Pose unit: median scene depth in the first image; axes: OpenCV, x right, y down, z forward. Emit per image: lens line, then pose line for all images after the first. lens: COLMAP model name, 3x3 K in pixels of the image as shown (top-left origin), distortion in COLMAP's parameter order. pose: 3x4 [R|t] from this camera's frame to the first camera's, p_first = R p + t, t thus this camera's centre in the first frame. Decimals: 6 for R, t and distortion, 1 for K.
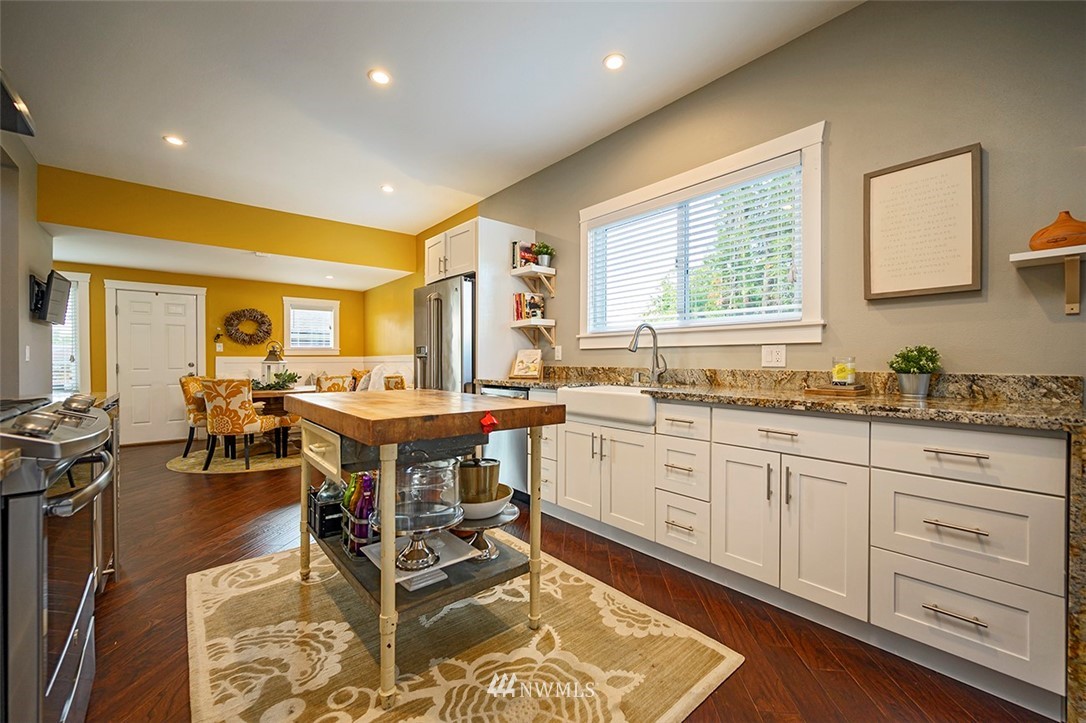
lens RADIAL K [[436.5, 0, 545.7], [0, 436.5, 363.3], [0, 0, 1]] dist [0.002884, -0.000030]
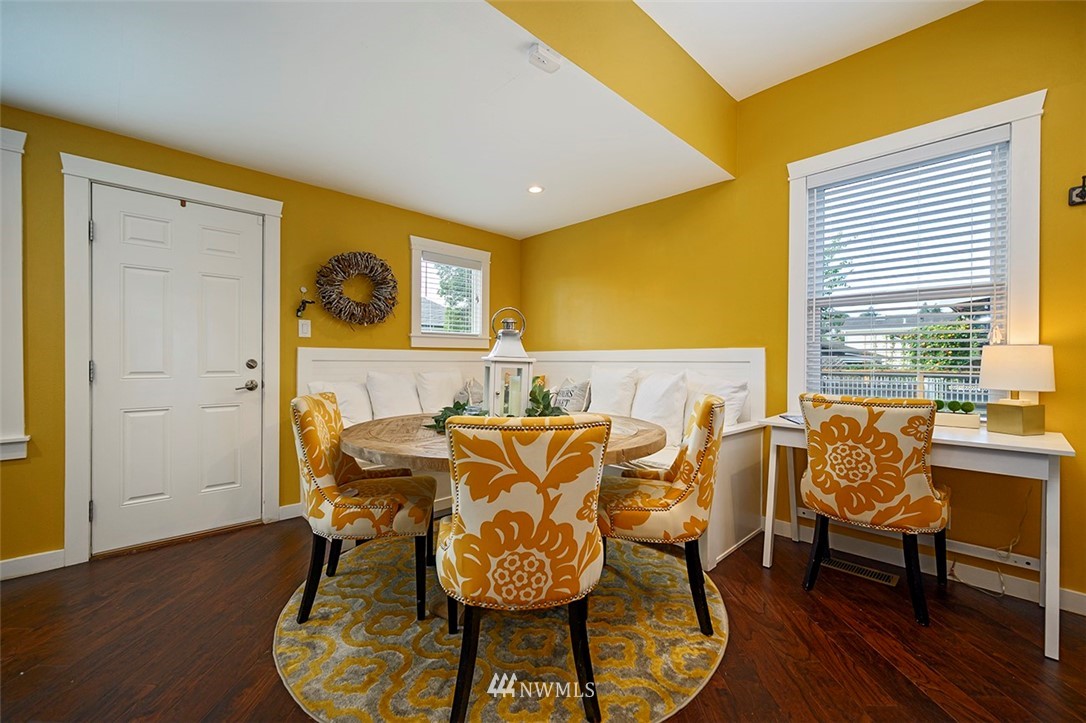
lens RADIAL K [[436.5, 0, 537.1], [0, 436.5, 363.7], [0, 0, 1]] dist [0.002884, -0.000030]
pose [[0.997443, 0.004431, 0.071330, -0.701117], [-0.004772, 0.999978, 0.004610, -0.000739], [-0.071308, -0.004939, 0.997442, 0.664462]]
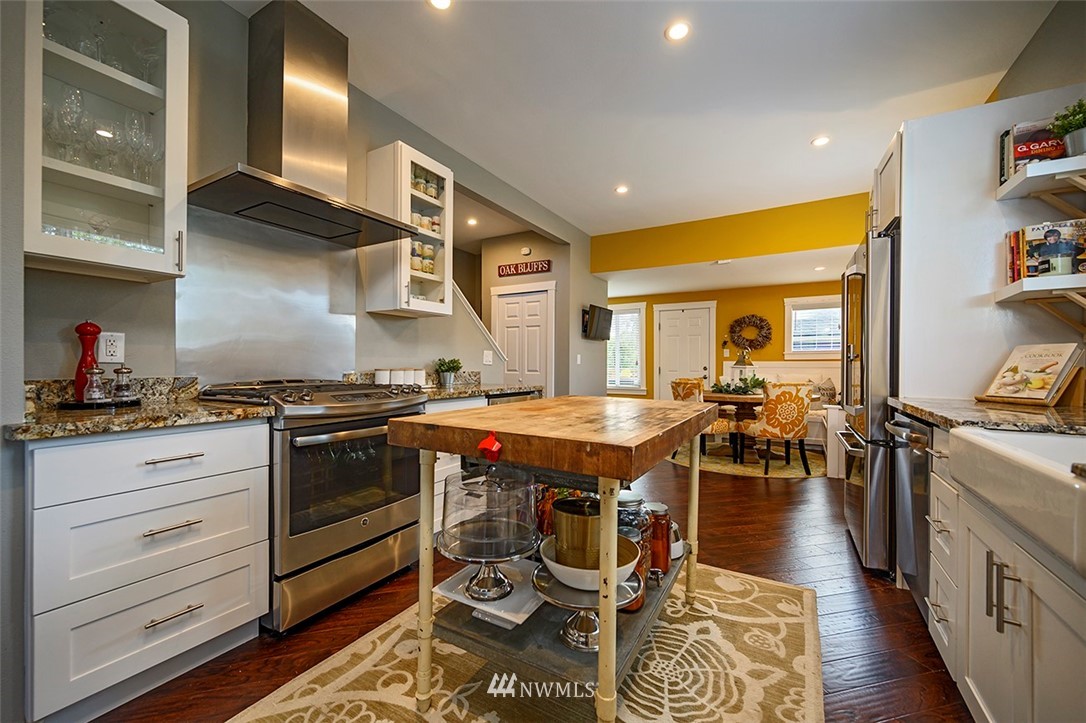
lens RADIAL K [[436.5, 0, 536.3], [0, 436.5, 365.3], [0, 0, 1]] dist [0.002884, -0.000030]
pose [[0.319719, 0.005384, -0.947497, 0.190616], [-0.012053, 0.999926, 0.001614, -0.001981], [0.947436, 0.010904, 0.319760, 0.263301]]
